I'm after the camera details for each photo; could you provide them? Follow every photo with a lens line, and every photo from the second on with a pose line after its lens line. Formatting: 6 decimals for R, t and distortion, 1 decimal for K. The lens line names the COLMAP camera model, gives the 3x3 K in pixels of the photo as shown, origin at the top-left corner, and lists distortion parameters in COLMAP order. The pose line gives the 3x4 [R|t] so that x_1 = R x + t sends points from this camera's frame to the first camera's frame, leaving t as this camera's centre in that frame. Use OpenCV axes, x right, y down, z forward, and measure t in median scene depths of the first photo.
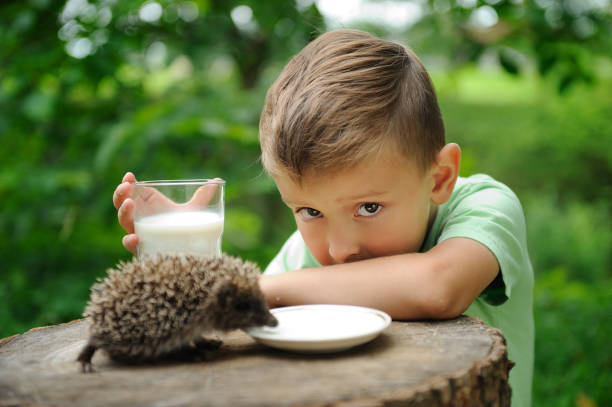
lens RADIAL K [[973.6, 0, 305.3], [0, 973.6, 203.4], [0, 0, 1]] dist [0.031803, 0.044661]
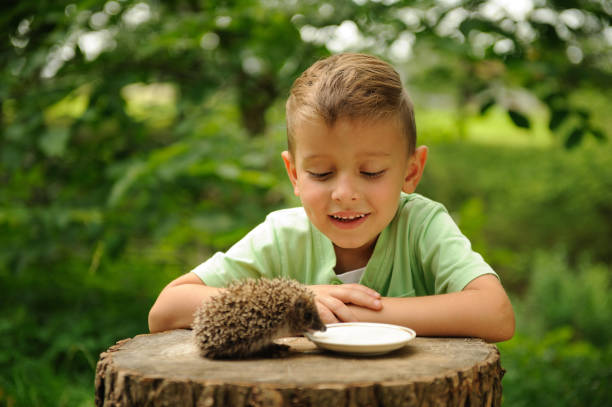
lens RADIAL K [[1102.3, 0, 306.7], [0, 1102.3, 217.5], [0, 0, 1]] dist [0.025797, 0.140393]
pose [[0.999190, 0.037570, 0.014406, -0.096774], [-0.037114, 0.998840, -0.030680, 0.009917], [-0.015542, 0.030121, 0.999425, -0.565984]]
